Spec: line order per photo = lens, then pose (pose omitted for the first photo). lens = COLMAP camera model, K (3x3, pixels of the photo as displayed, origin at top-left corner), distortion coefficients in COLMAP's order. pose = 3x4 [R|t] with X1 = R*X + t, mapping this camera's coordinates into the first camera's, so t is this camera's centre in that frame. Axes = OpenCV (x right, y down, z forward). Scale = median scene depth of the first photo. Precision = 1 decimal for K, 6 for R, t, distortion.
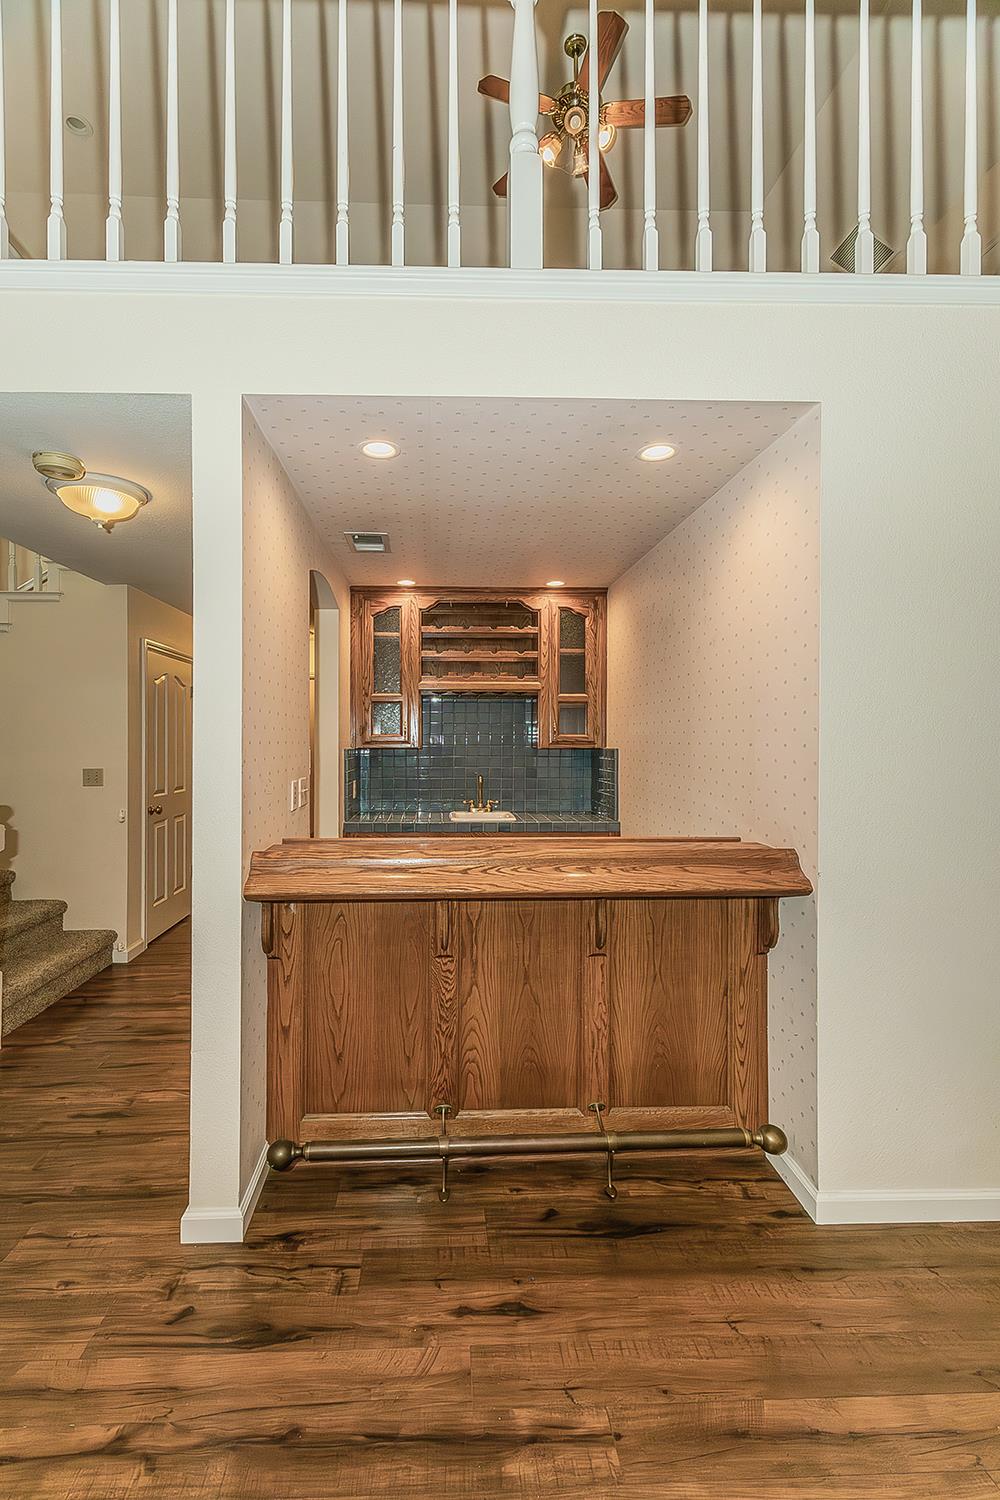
lens RADIAL K [[577.3, 0, 358.8], [0, 577.3, 746.1], [0, 0, 1]] dist [0.000819, 0.000070]
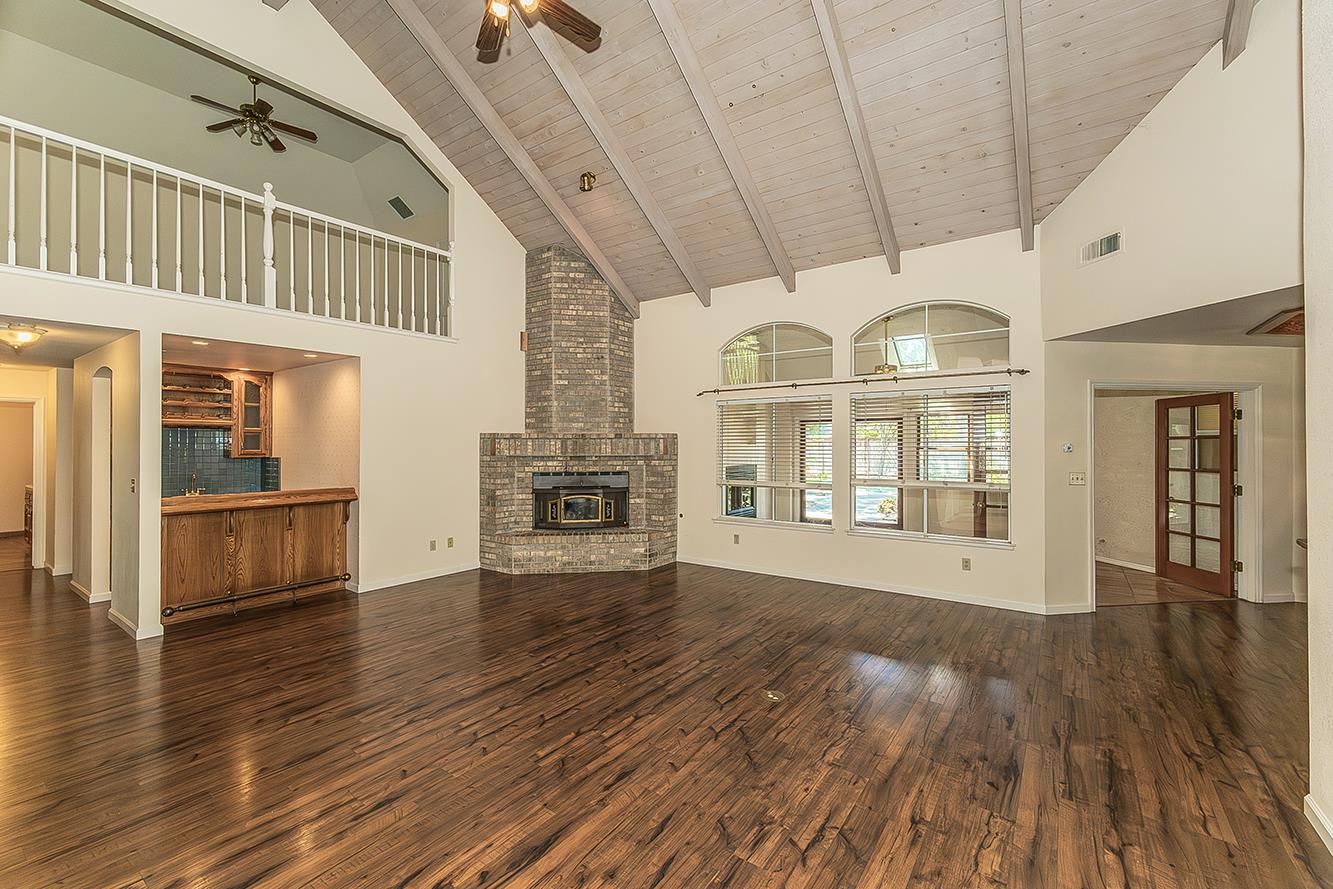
lens RADIAL K [[559.7, 0, 661.7], [0, 559.7, 441.1], [0, 0, 1]] dist [0.002397, 0.000332]
pose [[0.463544, 0.006251, 0.886052, -0.633174], [0.009600, 0.999881, -0.012076, -0.014522], [-0.886022, 0.014103, 0.463429, -1.023747]]
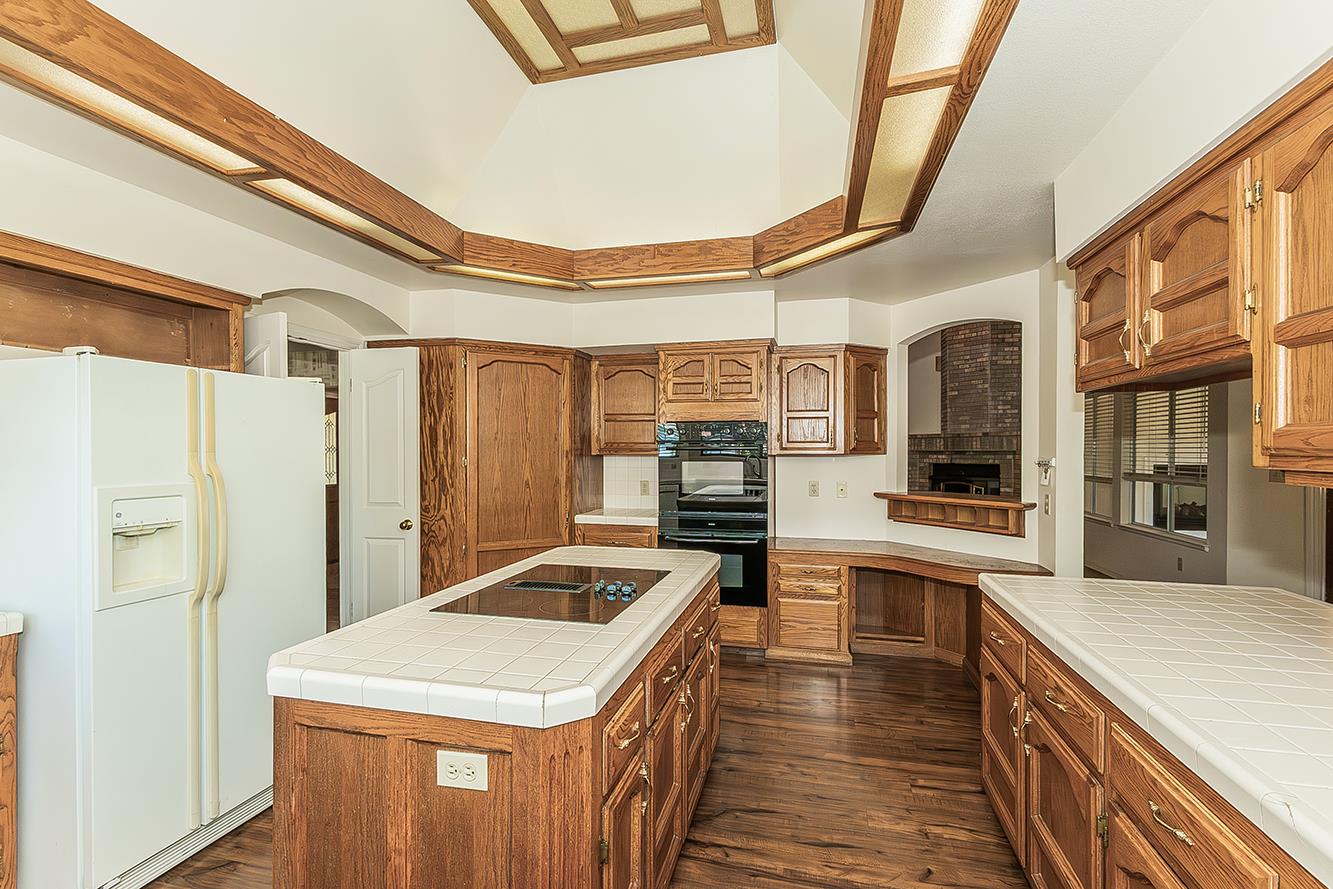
lens RADIAL K [[609.3, 0, 665.4], [0, 609.3, 450.1], [0, 0, 1]] dist [0.009480, 0.000004]
pose [[0.994689, -0.000579, -0.102923, -0.065516], [-0.000321, 0.999962, -0.008725, 0.029819], [0.102925, 0.008712, 0.994651, -2.621510]]
